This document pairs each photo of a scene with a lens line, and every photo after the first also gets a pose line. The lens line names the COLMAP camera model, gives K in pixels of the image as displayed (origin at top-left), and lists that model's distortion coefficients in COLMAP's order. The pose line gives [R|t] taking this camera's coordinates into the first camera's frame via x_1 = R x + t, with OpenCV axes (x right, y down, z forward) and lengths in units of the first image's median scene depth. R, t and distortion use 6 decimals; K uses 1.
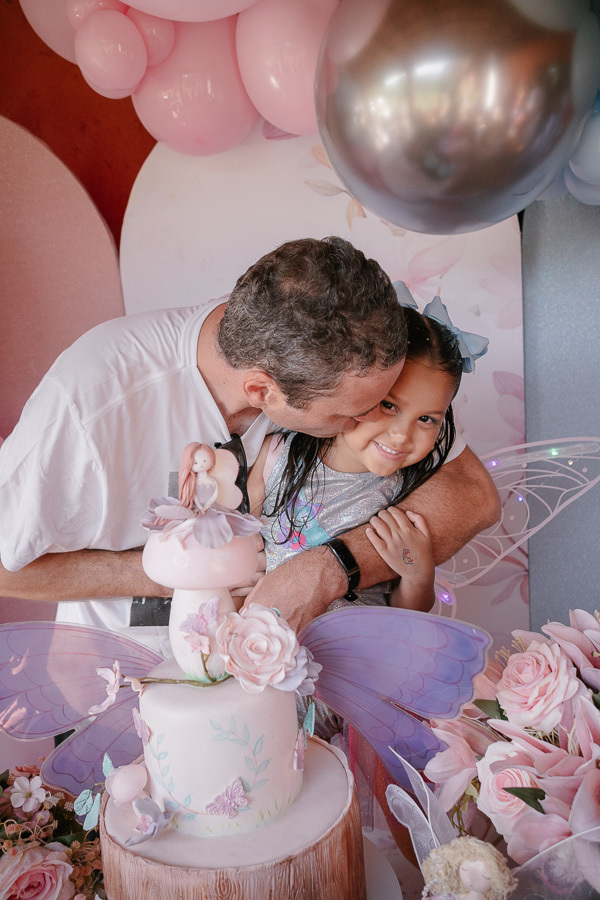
lens RADIAL K [[909.1, 0, 304.0], [0, 909.1, 455.4], [0, 0, 1]] dist [-0.027077, 0.287926]
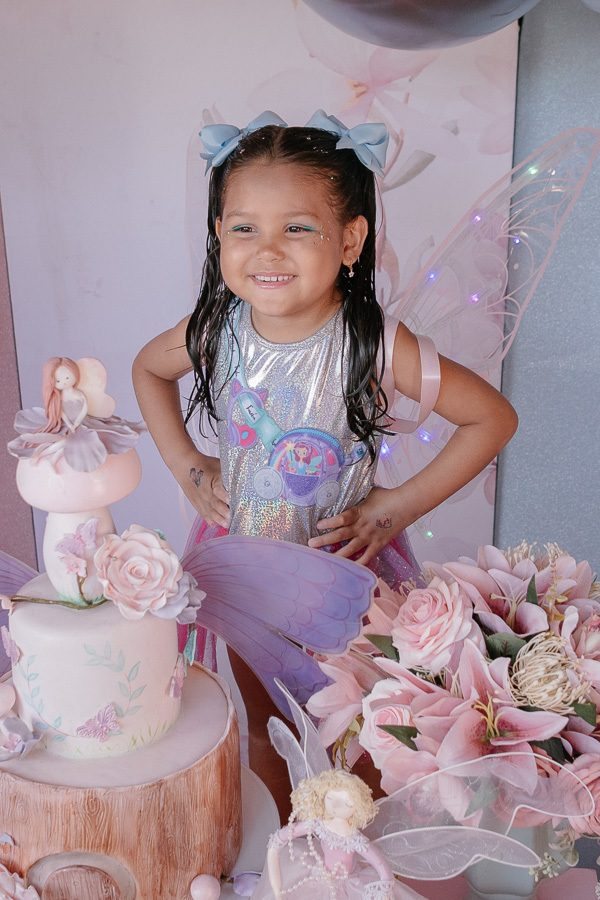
lens RADIAL K [[1371.4, 0, 284.7], [0, 1371.4, 458.5], [0, 0, 1]] dist [-0.011060, 0.106716]
pose [[0.997601, 0.055863, 0.040874, 0.035459], [-0.061935, 0.984059, 0.166709, -0.146357], [-0.030910, -0.168841, 0.985158, -0.373125]]
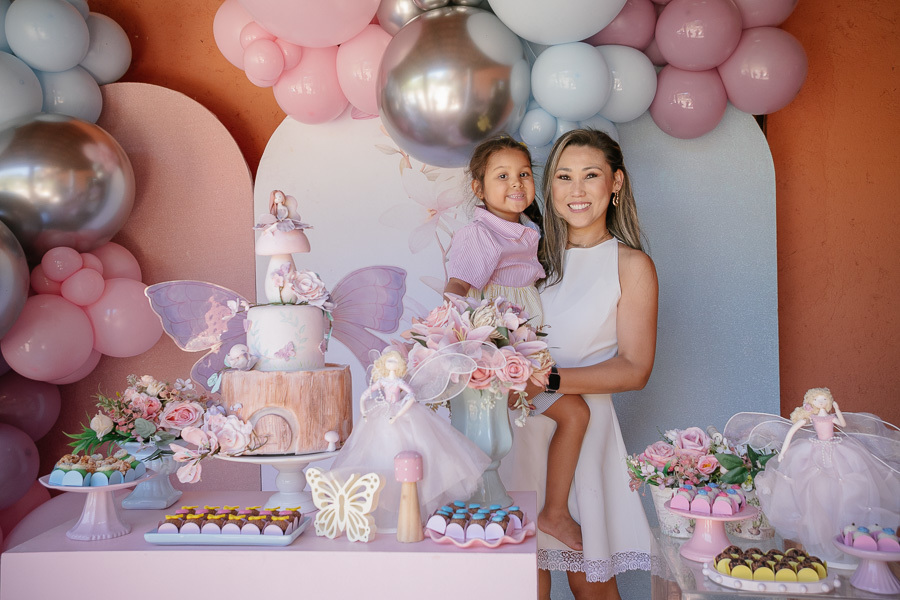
lens RADIAL K [[905.5, 0, 448.1], [0, 905.5, 303.8], [0, 0, 1]] dist [-0.042780, 0.311577]
pose [[0.997930, 0.059048, 0.025487, 0.222028], [-0.051463, 0.970826, -0.234196, 0.707850], [-0.038573, 0.232399, 0.971855, -1.028054]]
